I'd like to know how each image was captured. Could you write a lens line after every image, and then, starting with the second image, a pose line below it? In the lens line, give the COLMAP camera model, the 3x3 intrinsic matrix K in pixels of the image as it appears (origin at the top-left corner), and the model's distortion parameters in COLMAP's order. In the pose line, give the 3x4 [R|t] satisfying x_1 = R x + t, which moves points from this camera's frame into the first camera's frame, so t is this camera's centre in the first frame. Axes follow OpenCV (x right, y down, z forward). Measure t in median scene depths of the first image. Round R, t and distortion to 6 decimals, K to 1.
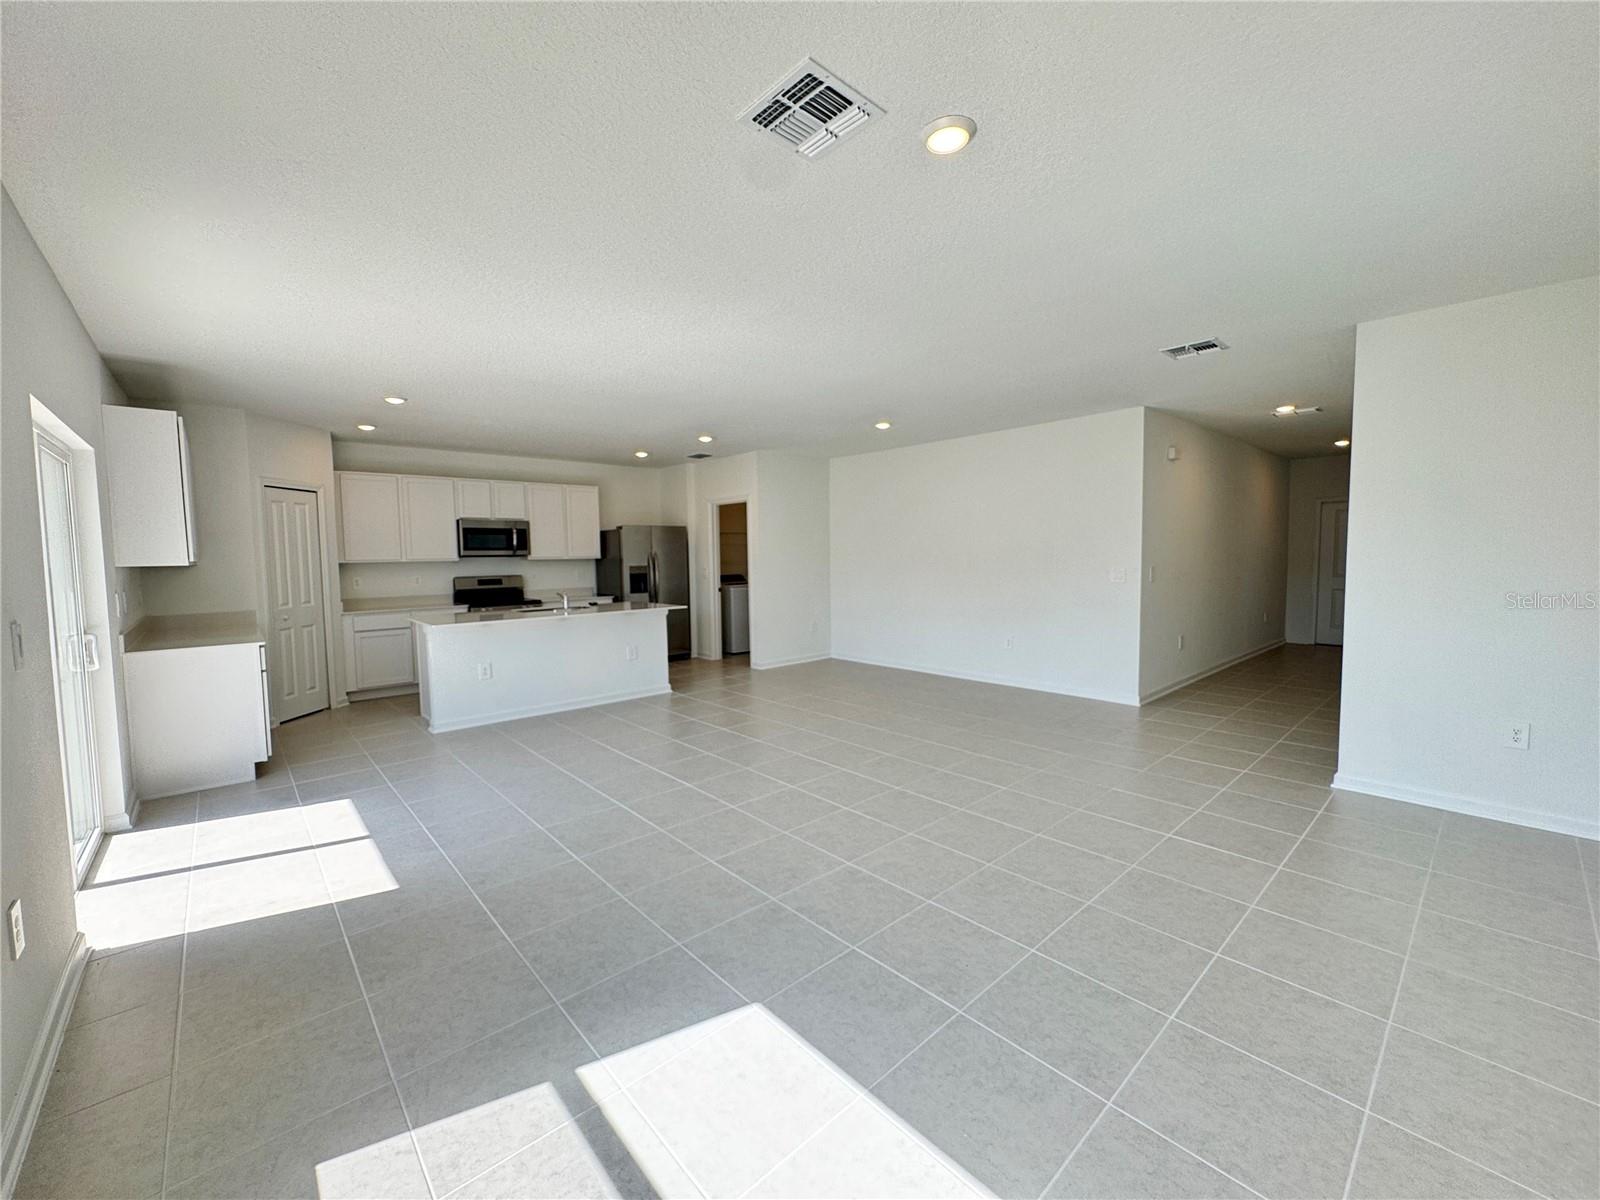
lens RADIAL K [[641.5, 0, 798.3], [0, 641.5, 597.0], [0, 0, 1]] dist [-0.000723, -0.000876]
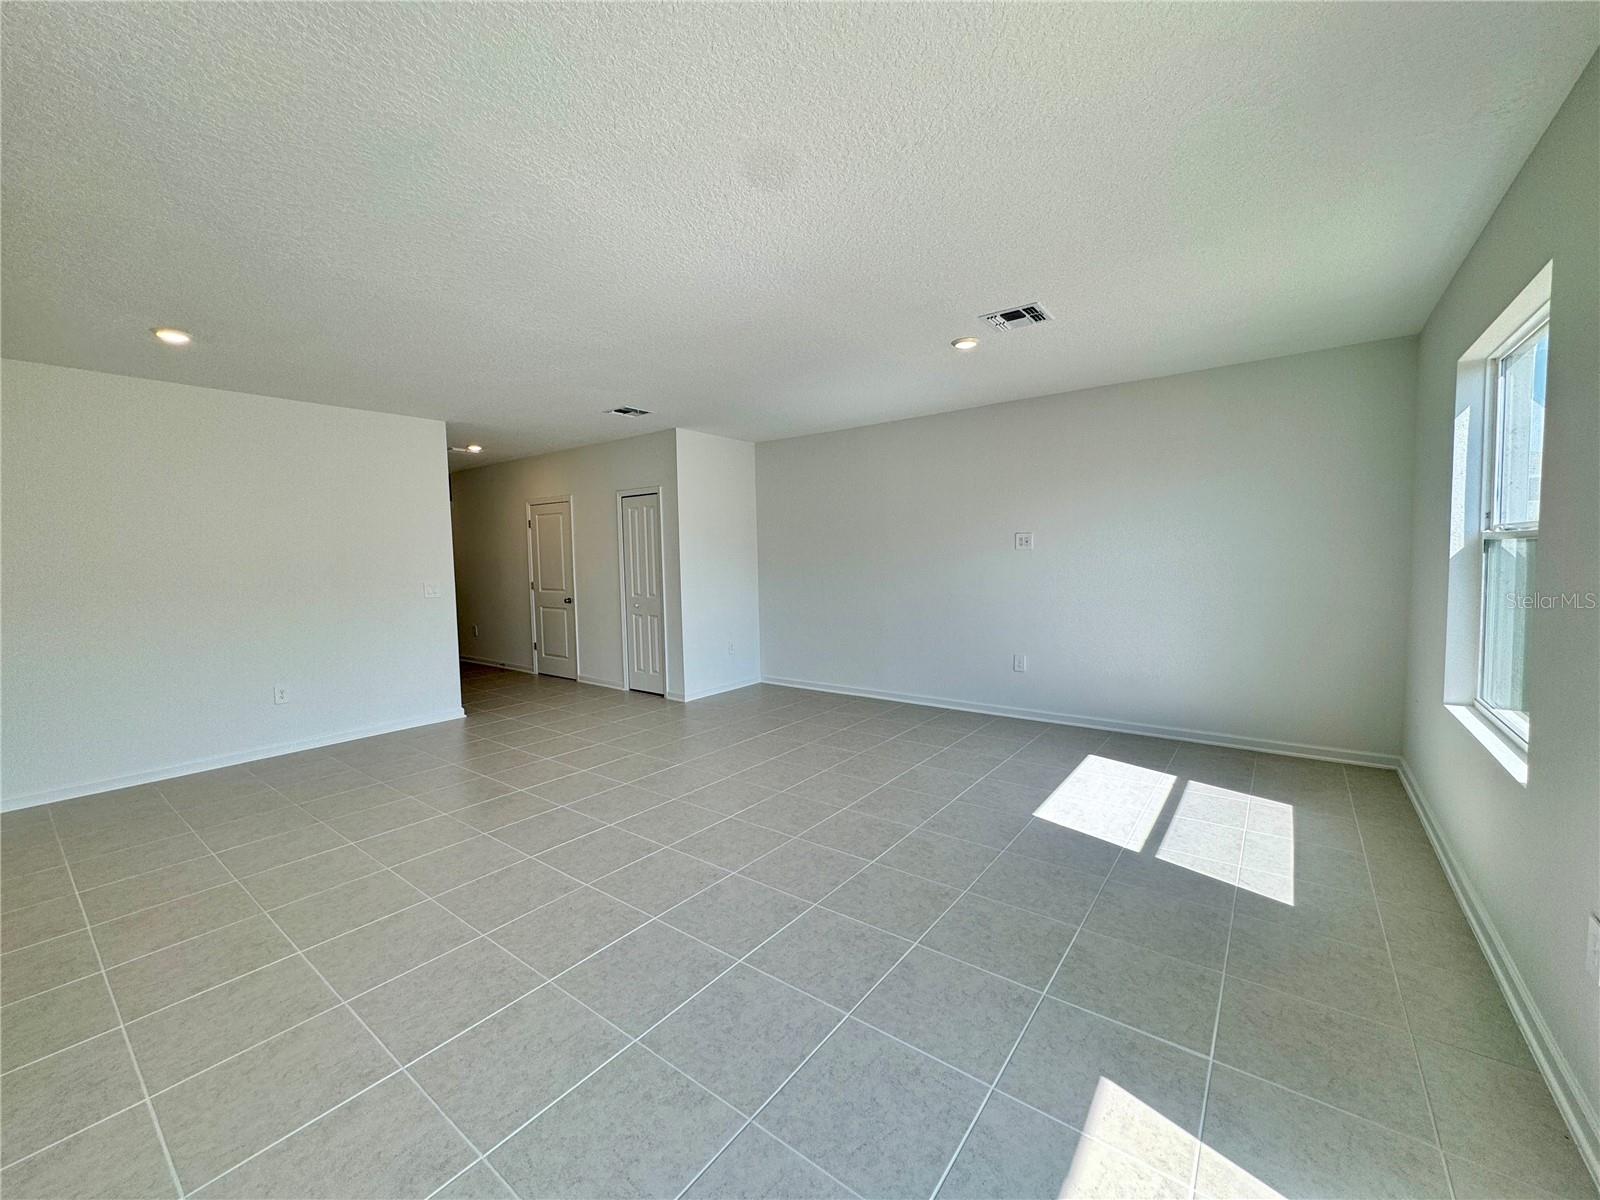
lens RADIAL K [[641.5, 0, 798.5], [0, 641.5, 596.1], [0, 0, 1]] dist [-0.000723, -0.000876]
pose [[-0.175887, -0.045302, 0.983367, -0.934968], [0.094587, 0.993541, 0.062689, -0.057230], [-0.979856, 0.104040, -0.170466, 1.086628]]
